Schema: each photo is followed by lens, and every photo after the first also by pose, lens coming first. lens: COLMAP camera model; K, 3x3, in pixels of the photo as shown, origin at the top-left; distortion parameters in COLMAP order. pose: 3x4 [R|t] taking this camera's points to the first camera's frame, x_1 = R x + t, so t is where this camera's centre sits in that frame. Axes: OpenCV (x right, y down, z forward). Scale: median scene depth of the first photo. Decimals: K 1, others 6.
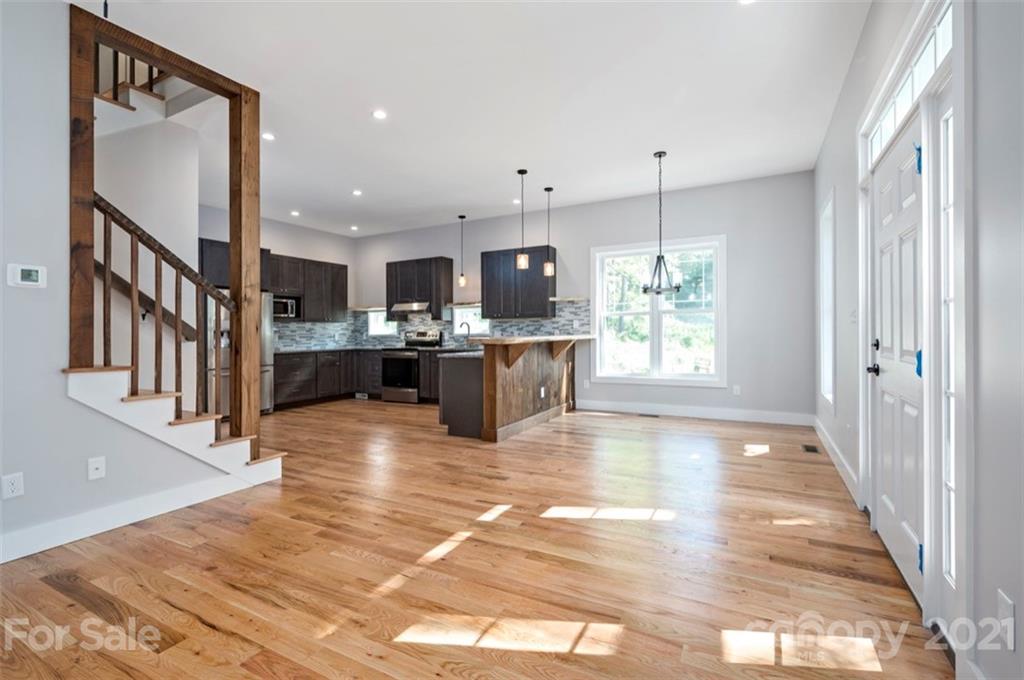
lens RADIAL K [[453.9, 0, 516.2], [0, 453.9, 332.5], [0, 0, 1]] dist [-0.003666, 0.000580]
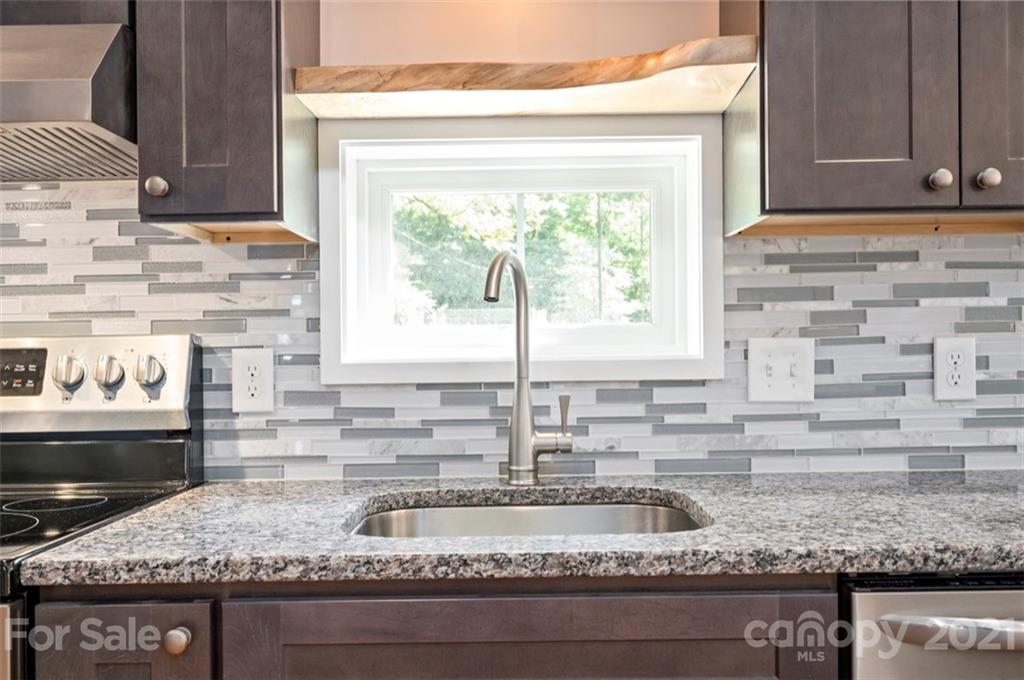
lens RADIAL K [[887.6, 0, 511.9], [0, 887.6, 344.8], [0, 0, 1]] dist [0.002683, -0.001007]
pose [[0.882667, -0.001863, 0.469996, -0.208068], [0.005628, 0.999962, -0.006606, 0.000148], [-0.469966, 0.008476, 0.882644, 0.810960]]
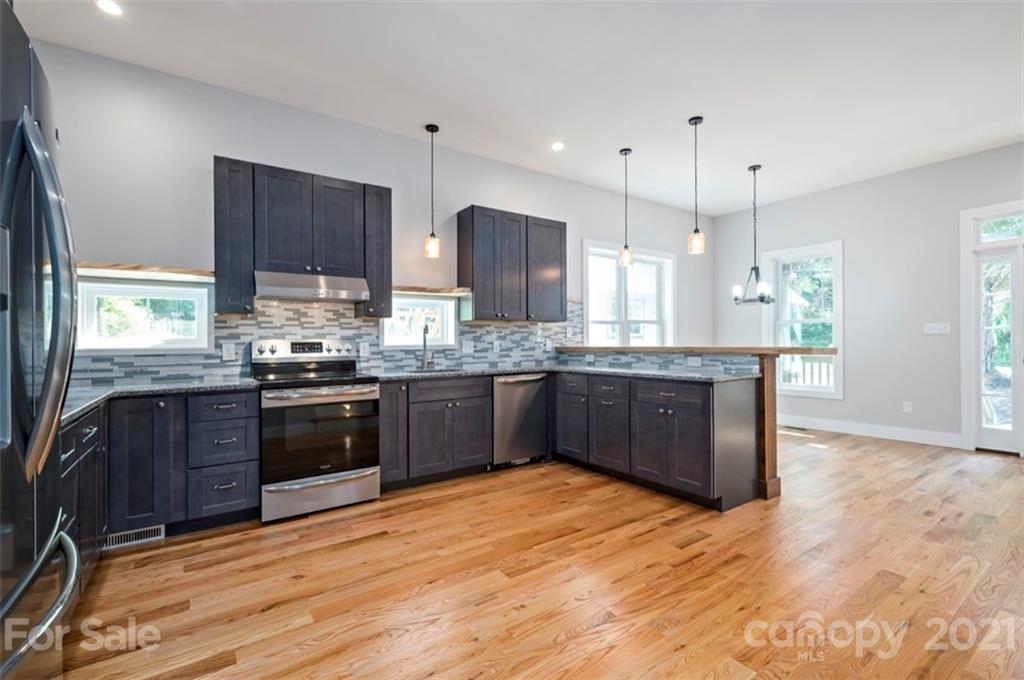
lens RADIAL K [[453.9, 0, 511.0], [0, 453.9, 343.6], [0, 0, 1]] dist [-0.003666, 0.000580]
pose [[0.453734, 0.001588, 0.891136, -0.545492], [0.004023, 0.999985, -0.003831, 0.003365], [-0.891128, 0.005324, 0.453721, 0.658512]]
